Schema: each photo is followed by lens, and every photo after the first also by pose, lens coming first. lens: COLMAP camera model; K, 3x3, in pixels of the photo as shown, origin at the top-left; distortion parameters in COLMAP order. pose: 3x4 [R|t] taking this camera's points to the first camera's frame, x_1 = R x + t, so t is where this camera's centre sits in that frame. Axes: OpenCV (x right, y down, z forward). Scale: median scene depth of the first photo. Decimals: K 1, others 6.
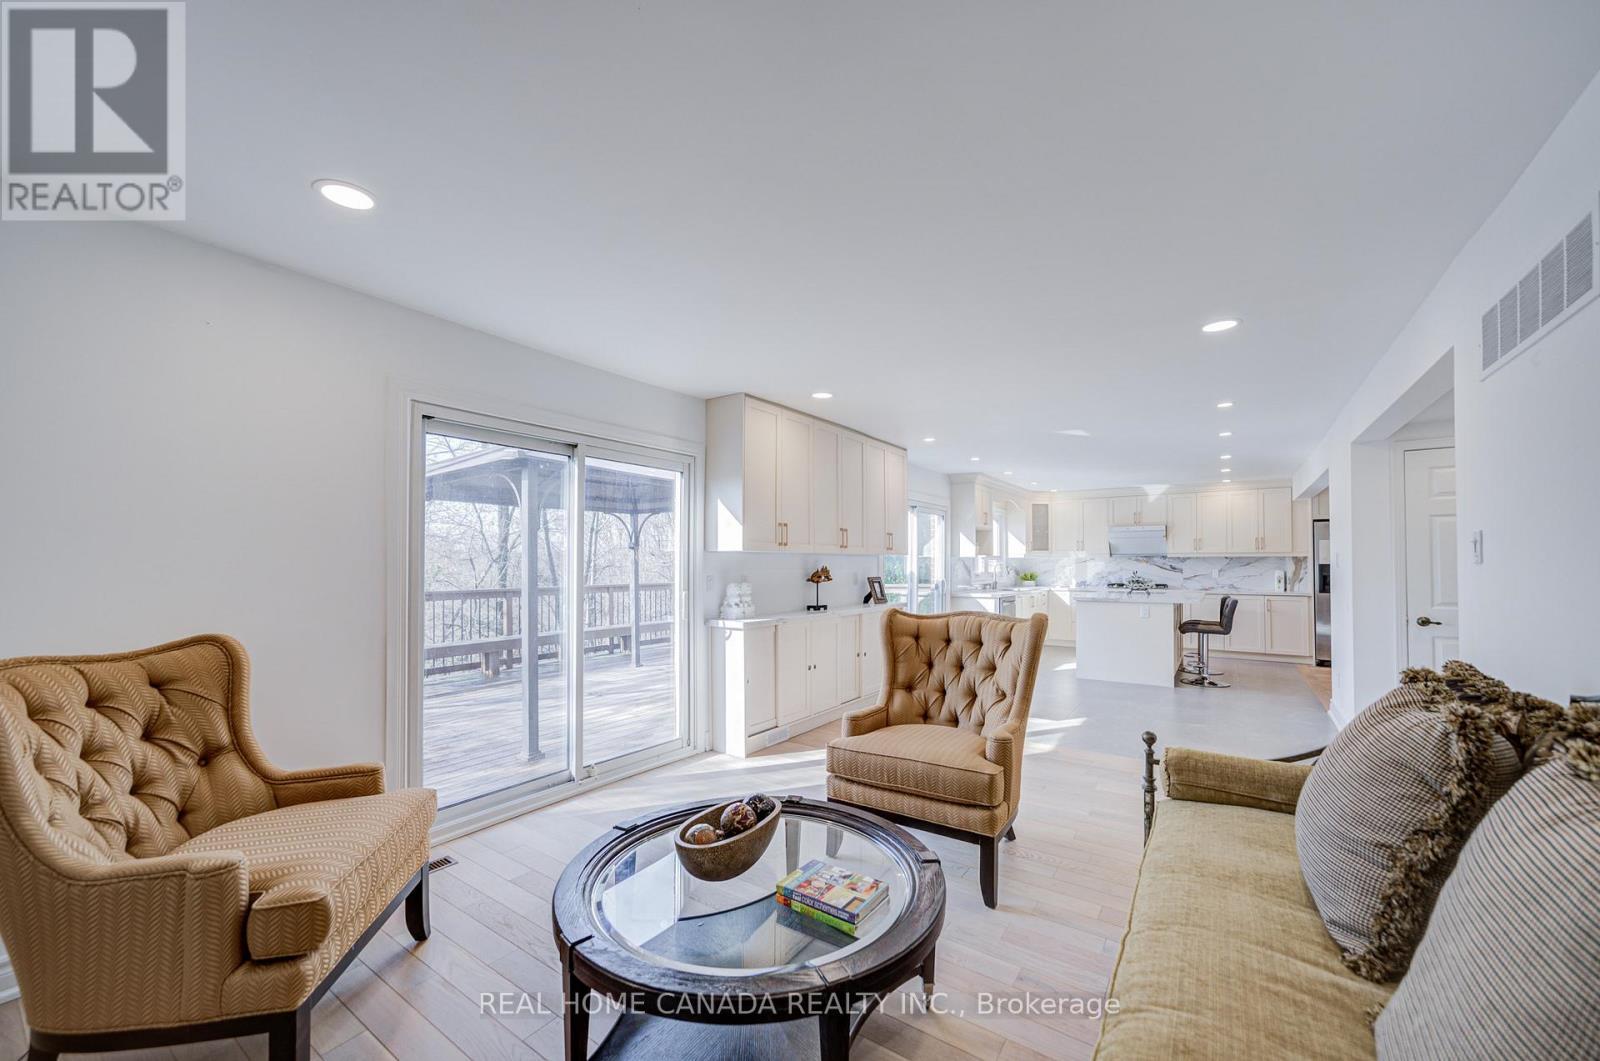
lens RADIAL K [[644.1, 0, 795.6], [0, 644.1, 551.8], [0, 0, 1]] dist [0.001569, 0.000796]
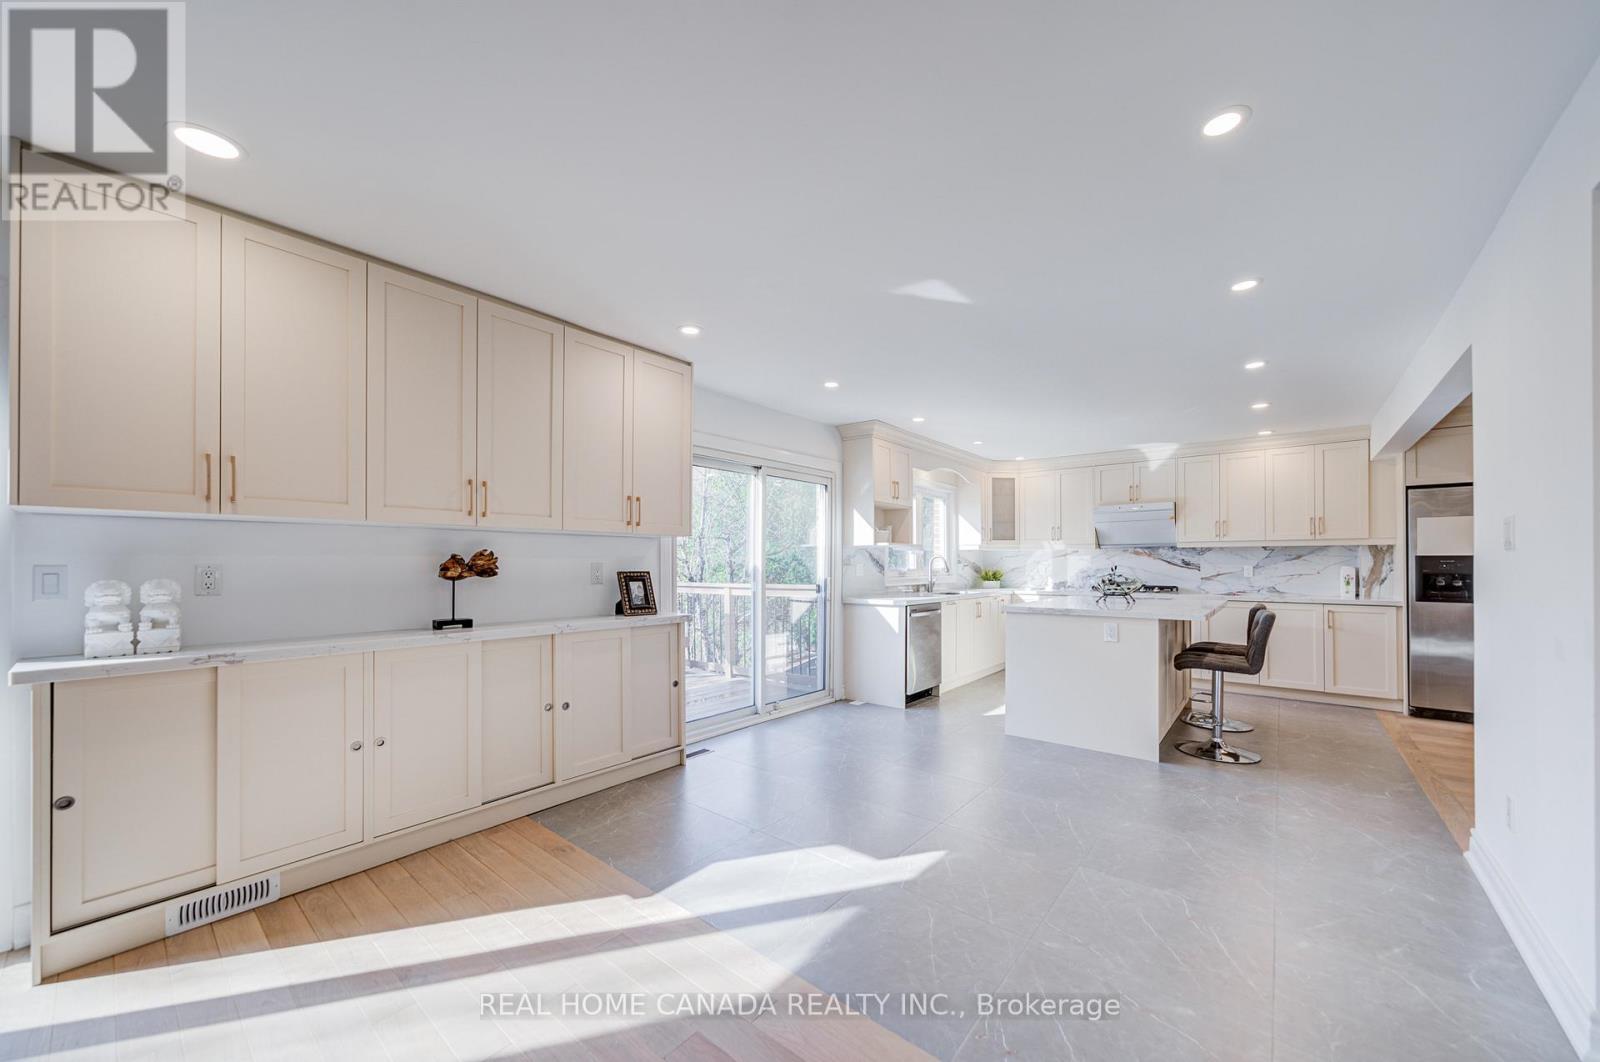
lens RADIAL K [[599.4, 0, 805.6], [0, 599.4, 557.1], [0, 0, 1]] dist [-0.002475, -0.000040]
pose [[0.996525, 0.001975, -0.083275, 0.248815], [-0.001608, 0.999989, 0.004477, 0.017717], [0.083283, -0.004328, 0.996517, 0.344952]]
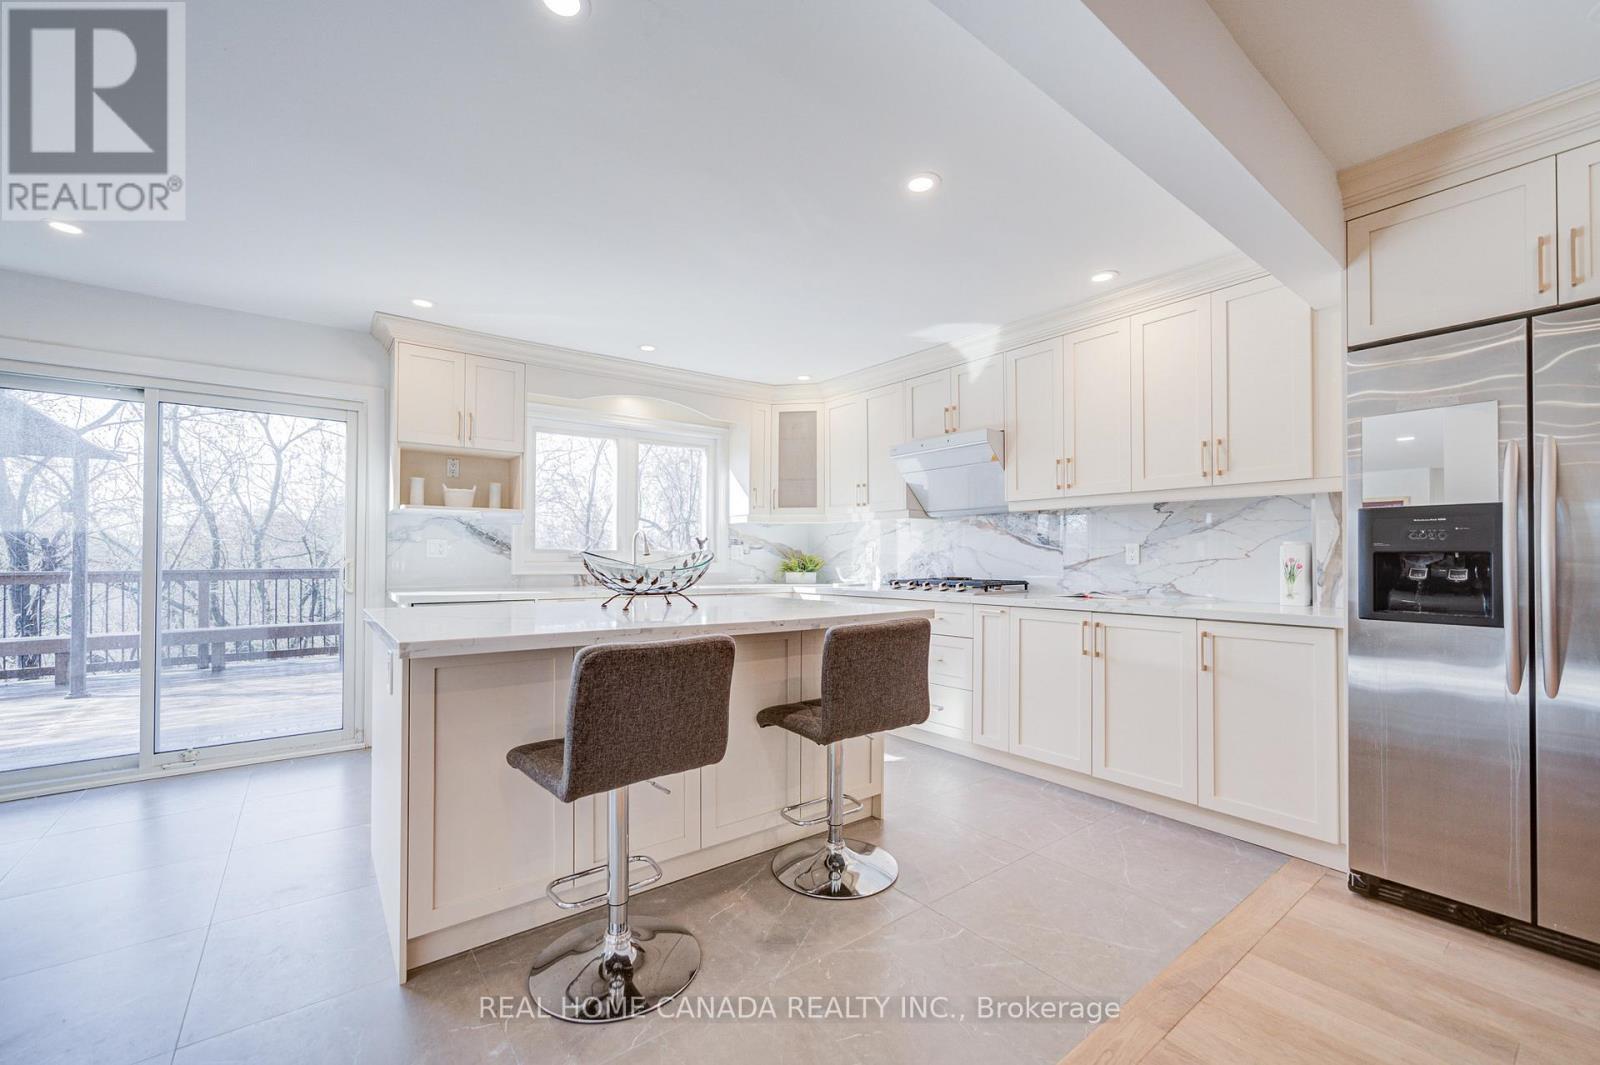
lens RADIAL K [[691.9, 0, 801.1], [0, 691.9, 550.1], [0, 0, 1]] dist [-0.002634, 0.000722]
pose [[0.936548, 0.001848, -0.350533, 0.660762], [-0.001792, 0.999998, 0.000484, 0.034352], [0.350534, 0.000175, 0.936550, 0.616766]]
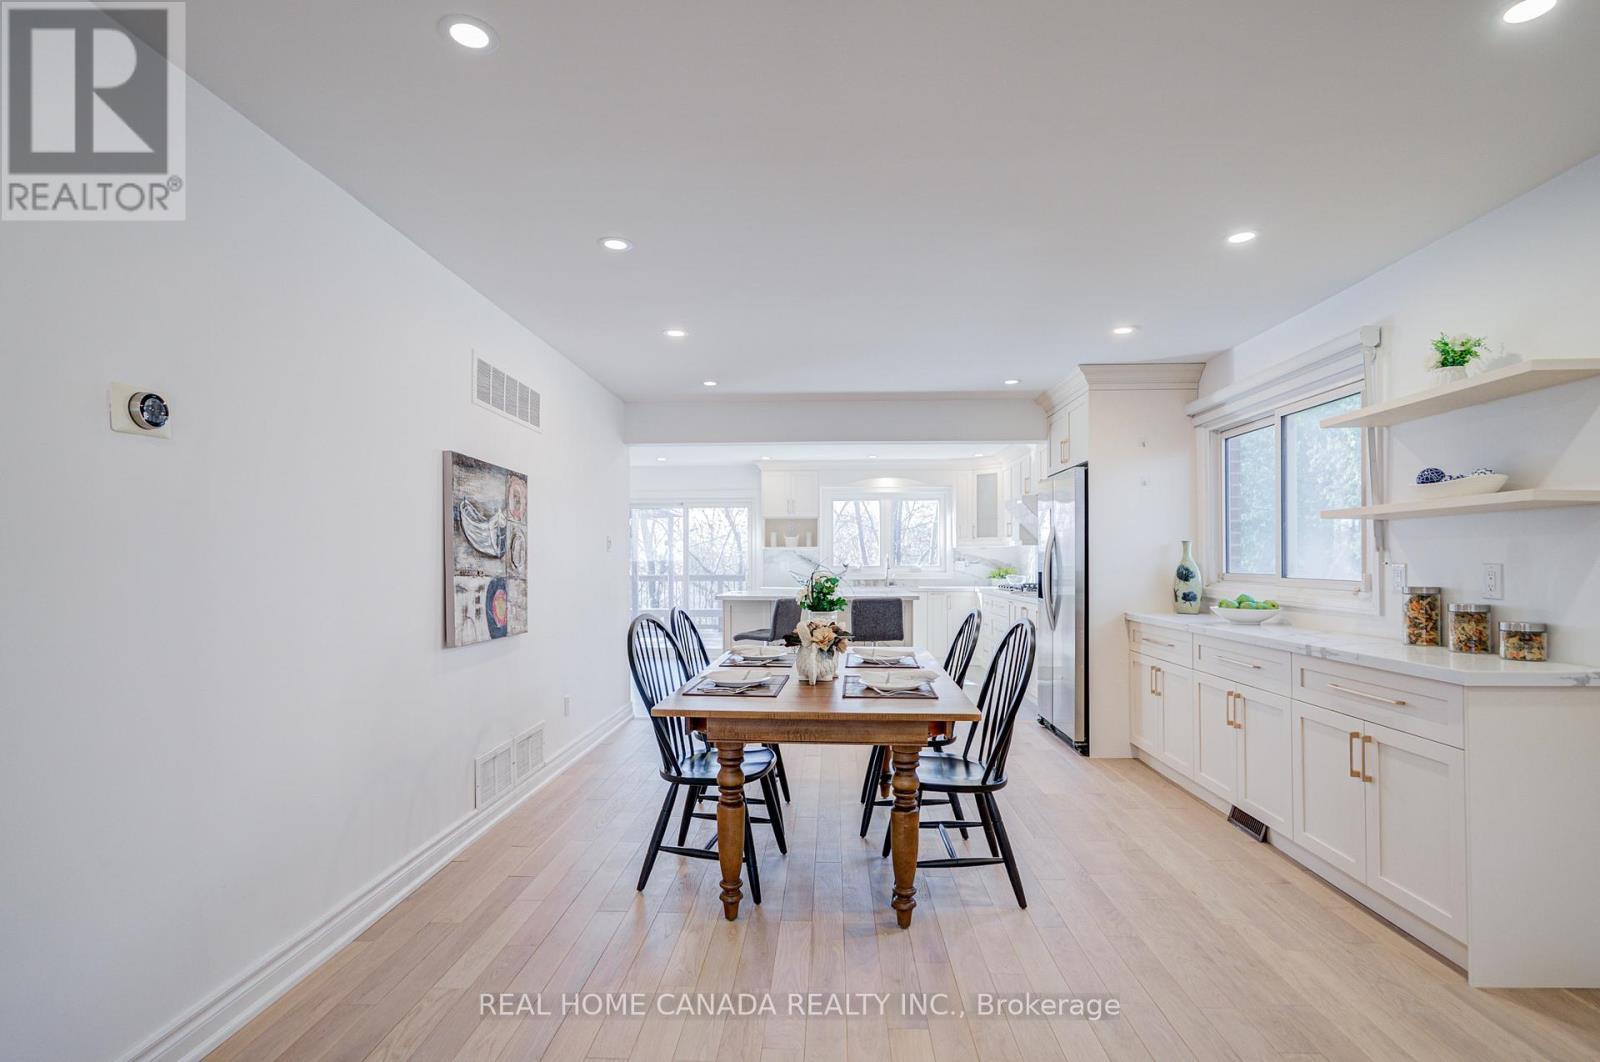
lens RADIAL K [[752.3, 0, 799.2], [0, 752.3, 560.0], [0, 0, 1]] dist [-0.000917, 0.000105]
pose [[0.524809, 0.000627, -0.851220, 1.187429], [0.013648, 0.999865, 0.009151, 0.015922], [0.851111, -0.016419, 0.524730, 0.428043]]
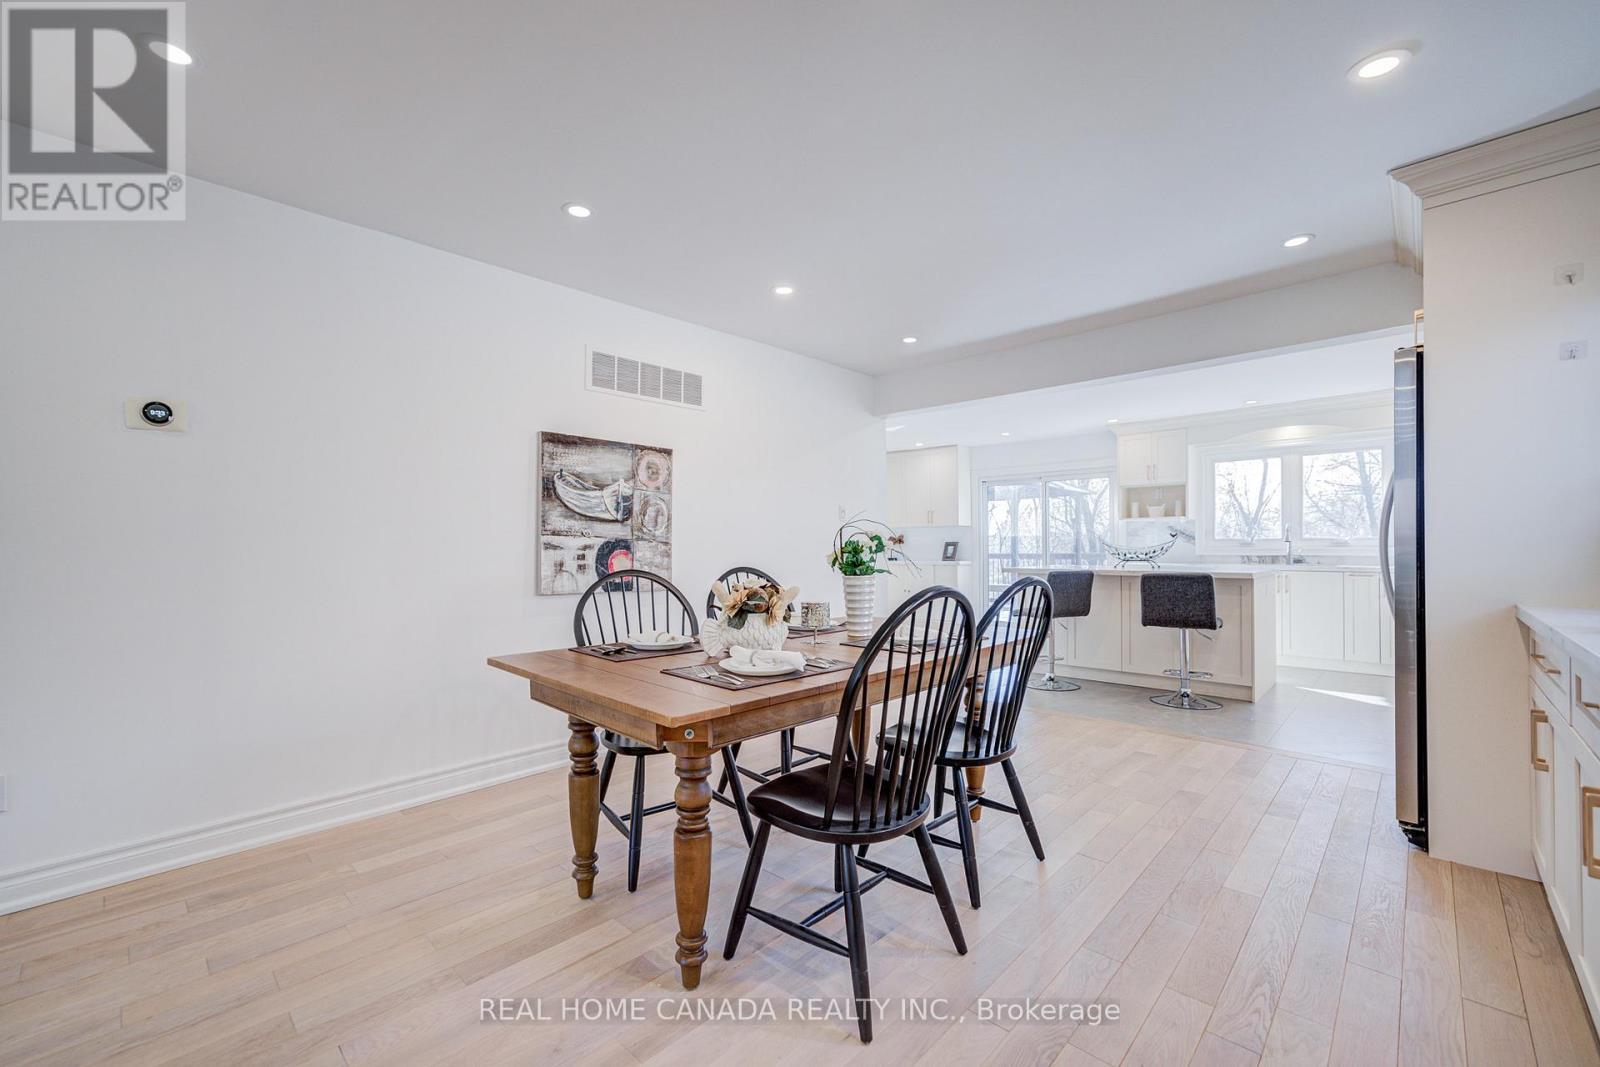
lens RADIAL K [[653.3, 0, 799.5], [0, 653.3, 547.9], [0, 0, 1]] dist [-0.020563, 0.000392]
pose [[-0.164612, 0.004582, -0.986348, 1.137038], [0.021582, 0.999767, 0.001042, 0.034132], [0.986122, -0.021116, -0.164673, 0.675846]]
